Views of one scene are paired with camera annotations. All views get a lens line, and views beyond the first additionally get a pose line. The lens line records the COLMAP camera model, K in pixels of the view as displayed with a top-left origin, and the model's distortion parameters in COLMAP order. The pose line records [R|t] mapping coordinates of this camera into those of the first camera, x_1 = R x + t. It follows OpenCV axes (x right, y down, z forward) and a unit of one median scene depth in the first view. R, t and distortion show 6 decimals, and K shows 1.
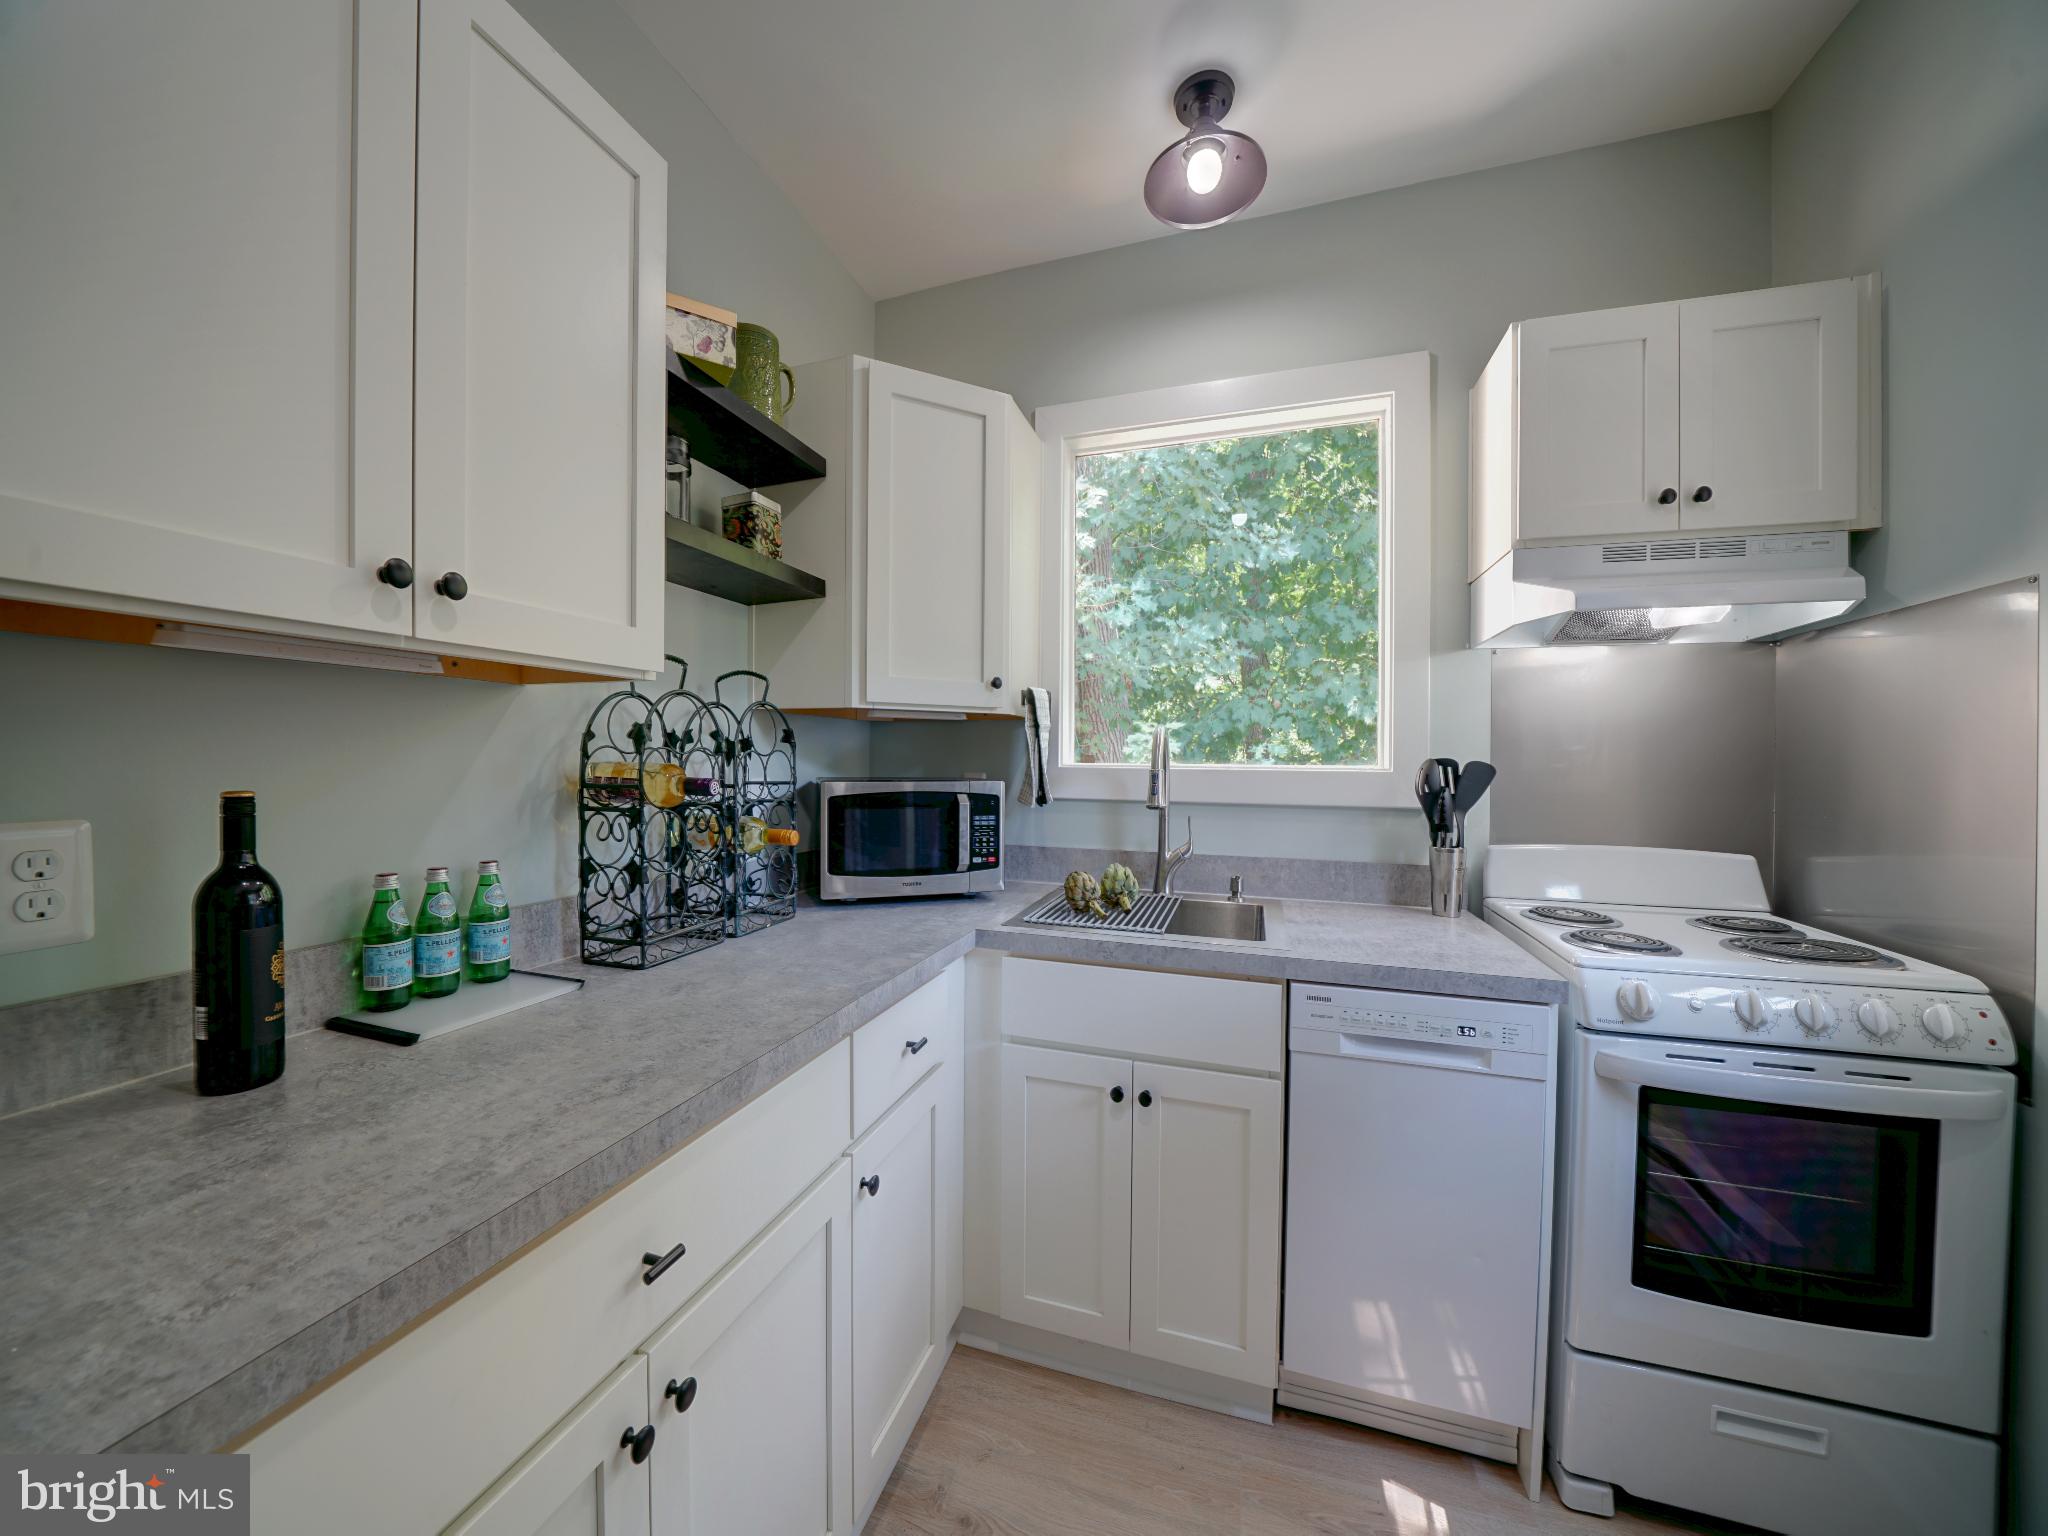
lens RADIAL K [[708.8, 0, 1018.5], [0, 708.8, 769.0], [0, 0, 1]] dist [-0.024606, 0.002302]
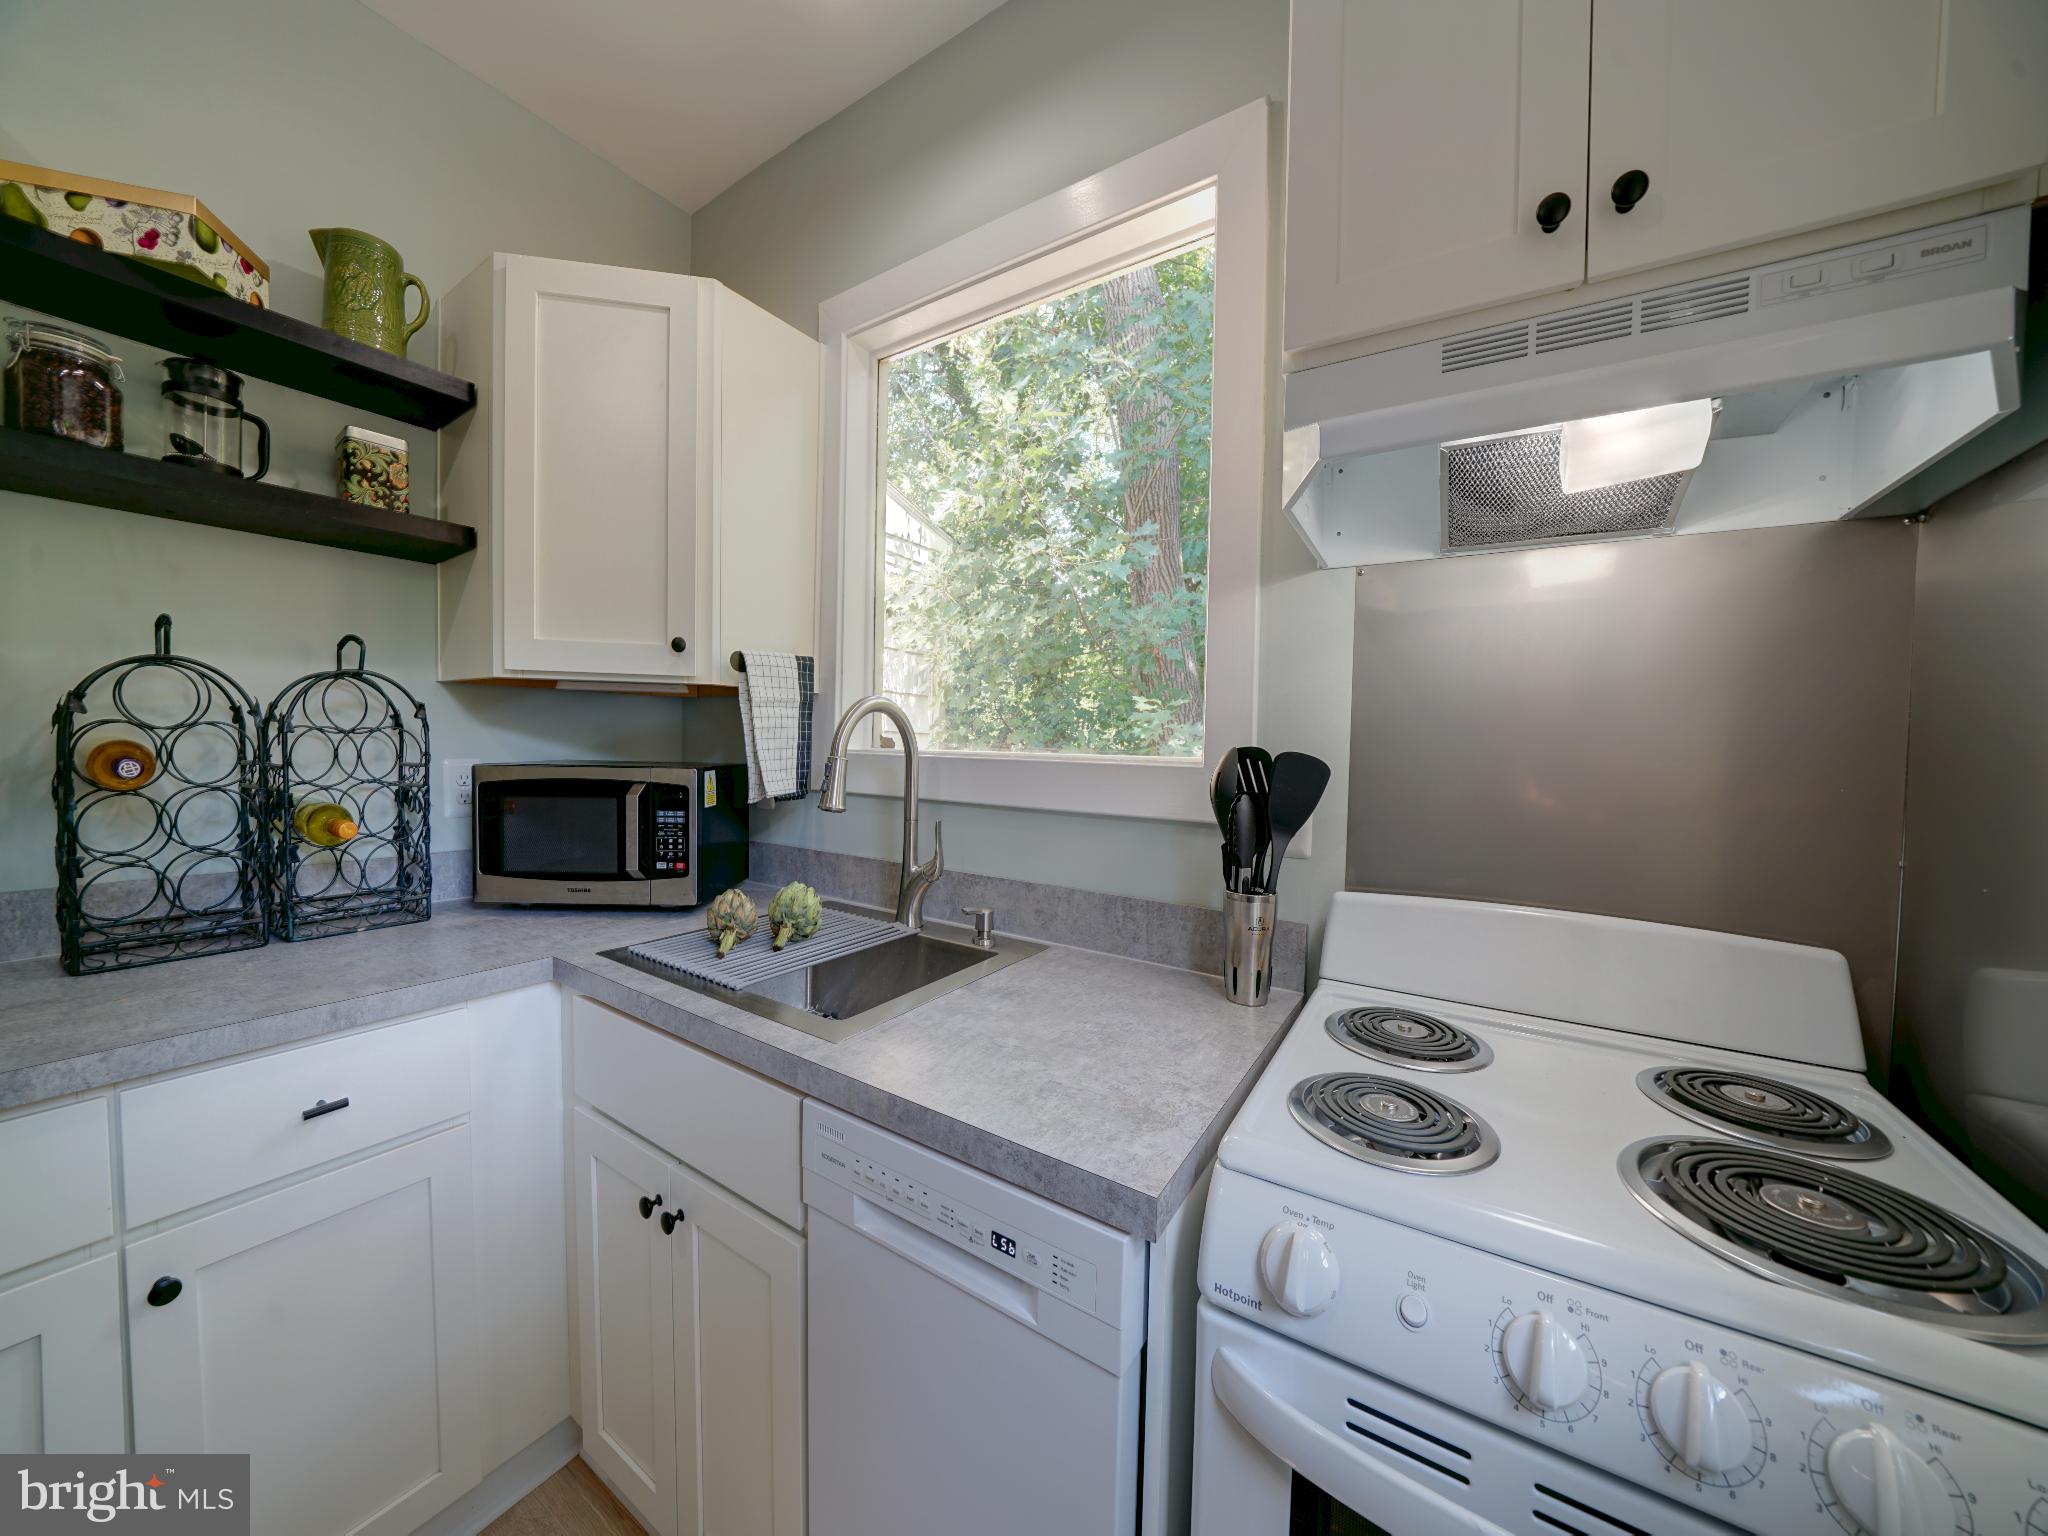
lens RADIAL K [[708.8, 0, 1024.8], [0, 708.8, 765.1], [0, 0, 1]] dist [-0.024606, 0.002302]
pose [[0.966641, 0.019030, -0.255426, 0.615245], [-0.015026, 0.999732, 0.017621, -0.006940], [0.255692, -0.013195, 0.966668, 0.375233]]
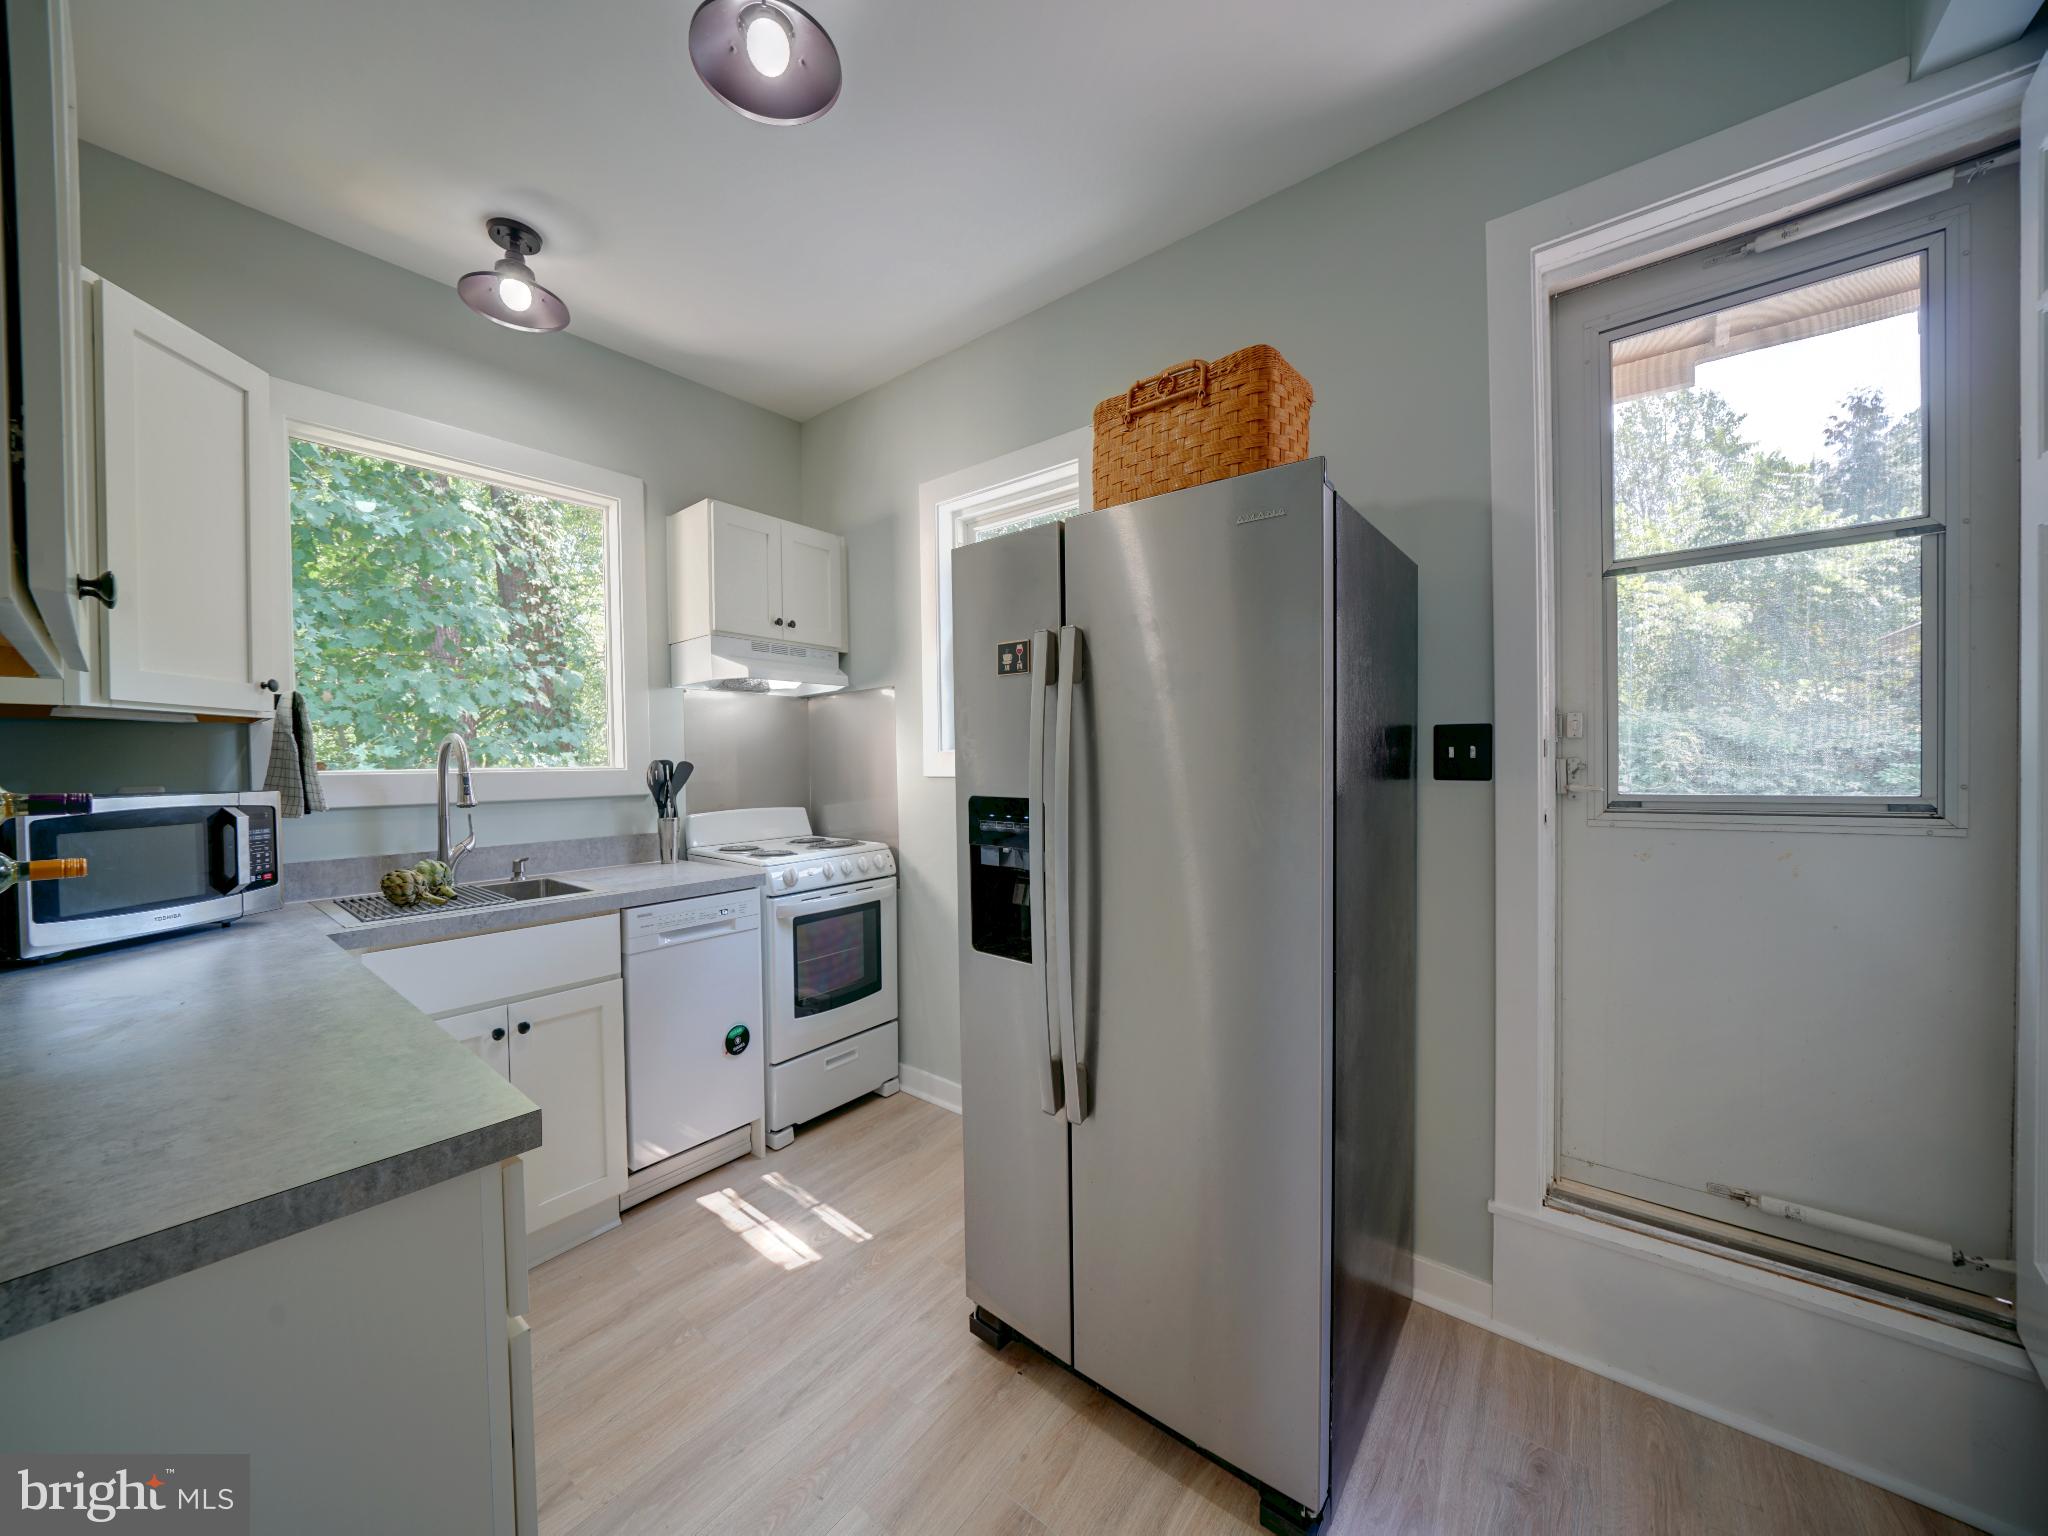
lens RADIAL K [[760.5, 0, 1024.2], [0, 760.5, 767.3], [0, 0, 1]] dist [-0.010565, -0.000324]
pose [[0.341737, -0.023374, 0.939505, -0.711871], [0.026499, 0.999533, 0.015229, -0.003379], [-0.939422, 0.019692, 0.342197, -0.306850]]
